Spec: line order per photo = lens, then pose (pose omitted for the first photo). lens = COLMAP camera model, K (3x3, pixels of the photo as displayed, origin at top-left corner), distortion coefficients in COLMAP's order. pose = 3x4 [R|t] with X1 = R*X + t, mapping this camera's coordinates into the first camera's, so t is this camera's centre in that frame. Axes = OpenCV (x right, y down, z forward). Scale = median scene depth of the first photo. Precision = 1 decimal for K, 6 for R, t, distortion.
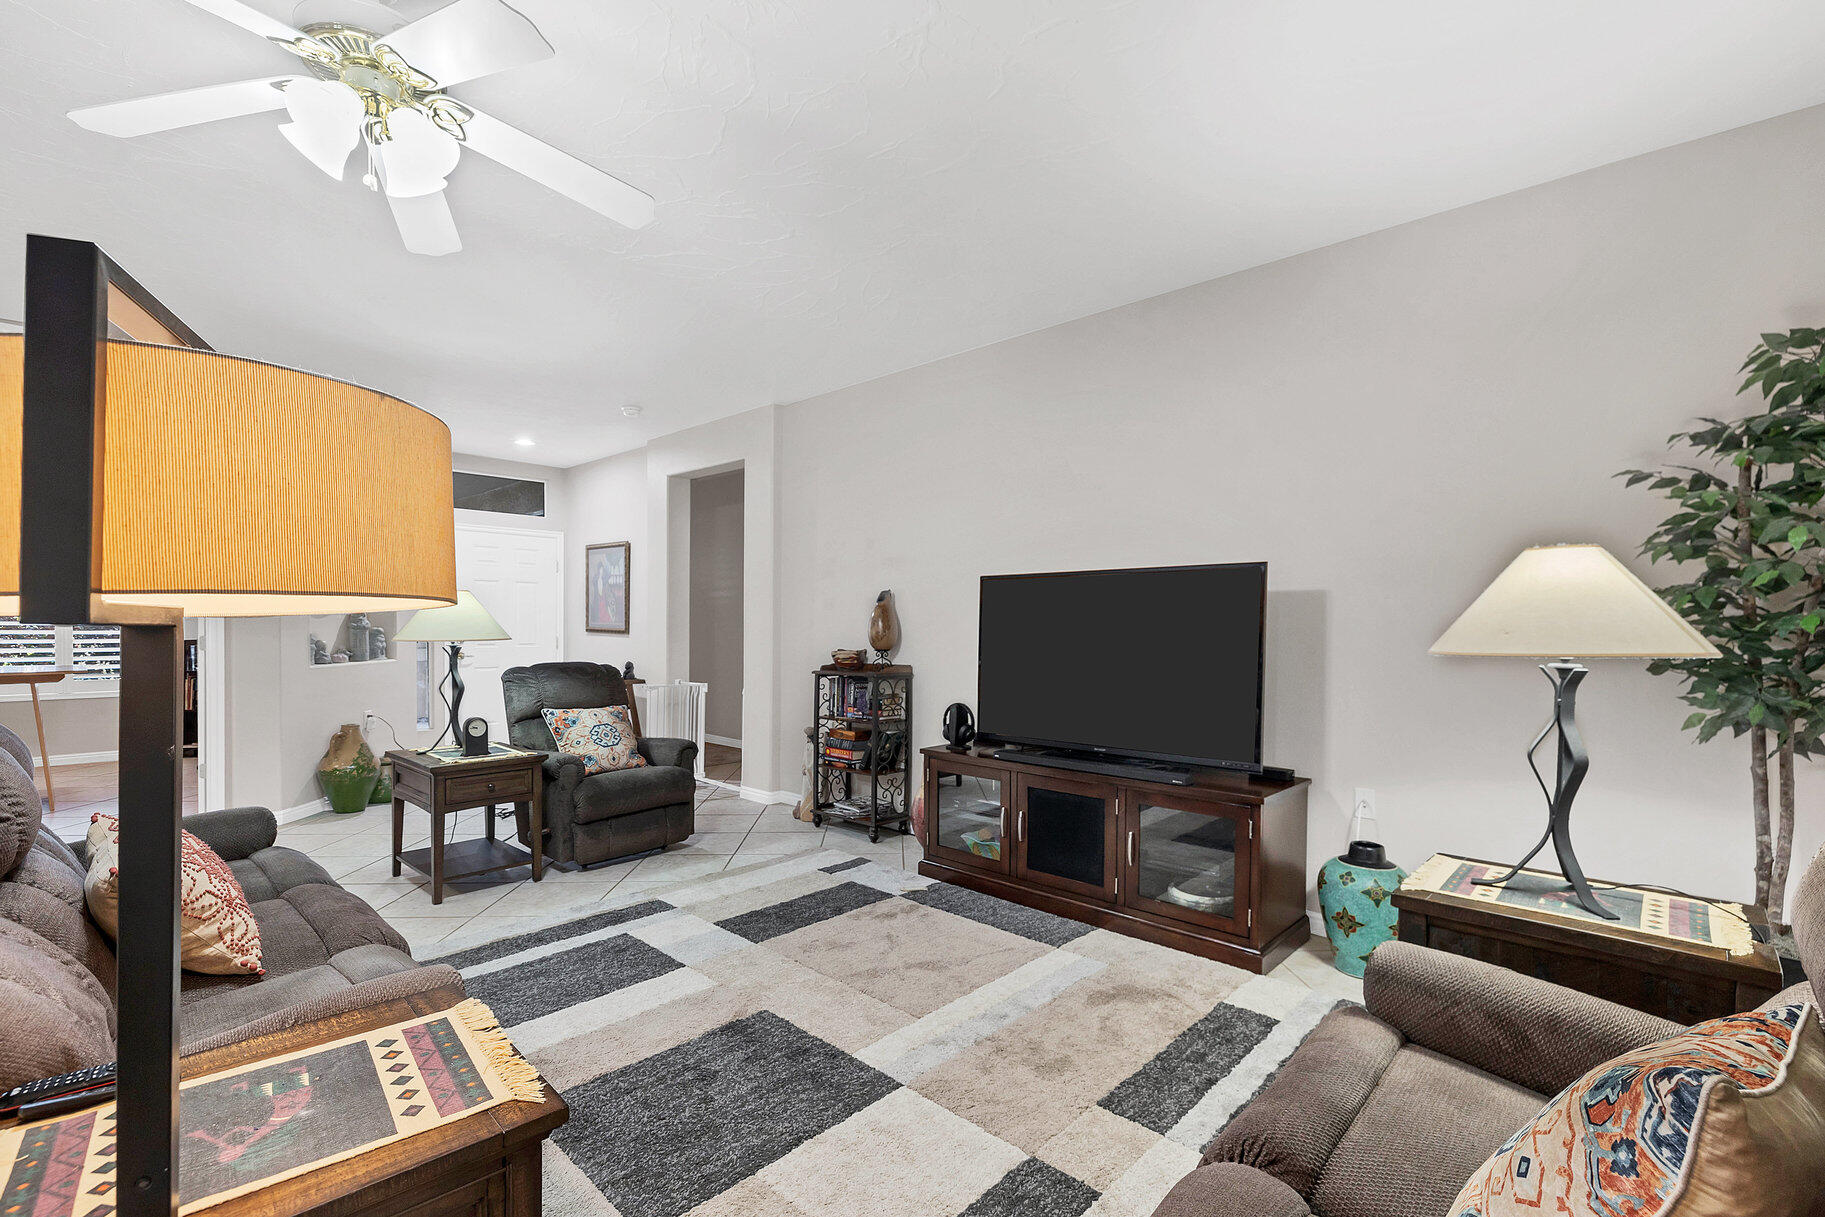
lens RADIAL K [[799.6, 0, 918.1], [0, 799.6, 630.1], [0, 0, 1]] dist [-0.000016, 0.000018]
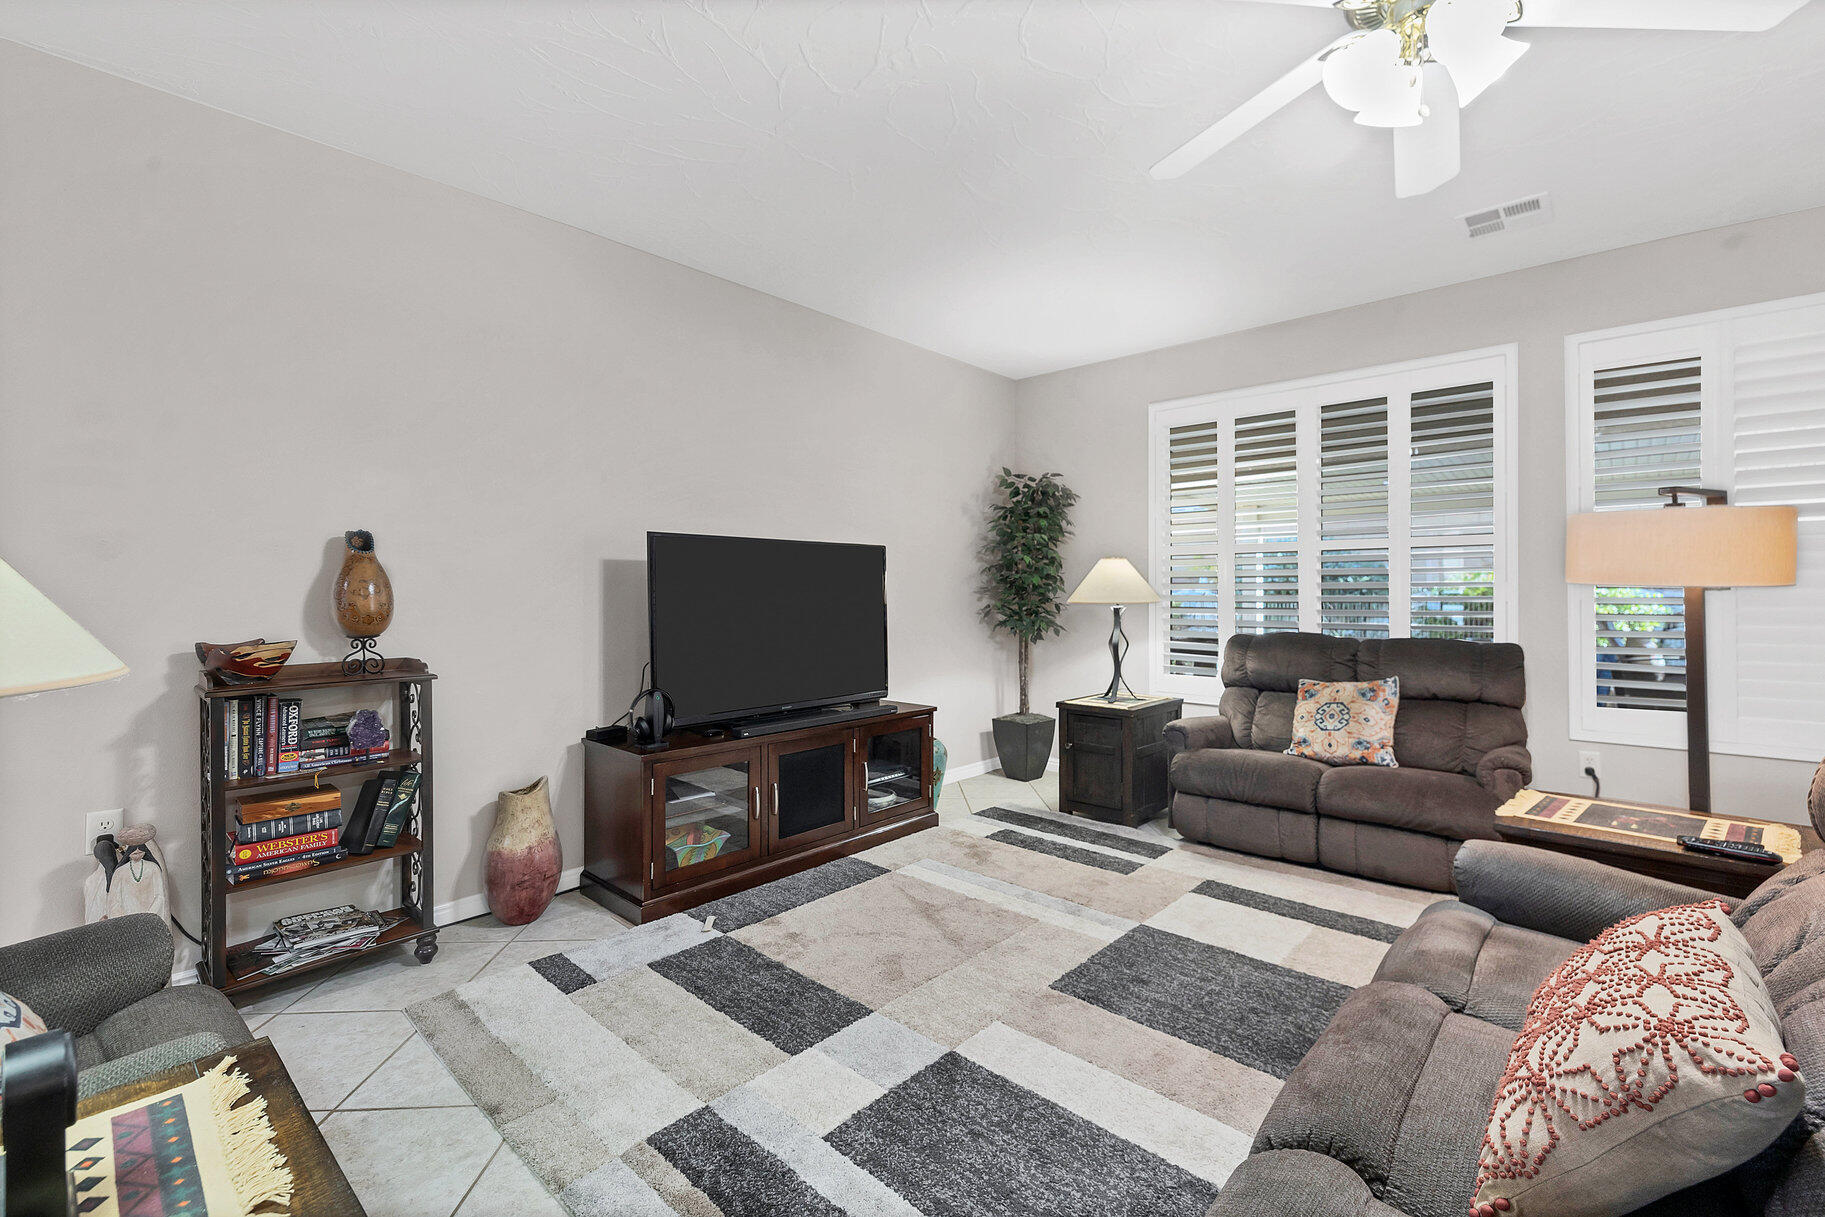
lens RADIAL K [[786.8, 0, 909.5], [0, 786.8, 591.7], [0, 0, 1]] dist [-0.001271, -0.000326]
pose [[-0.008536, -0.002394, 0.999961, -0.846526], [0.006437, 0.999976, 0.002449, -0.007760], [-0.999943, 0.006458, -0.008521, 0.866662]]
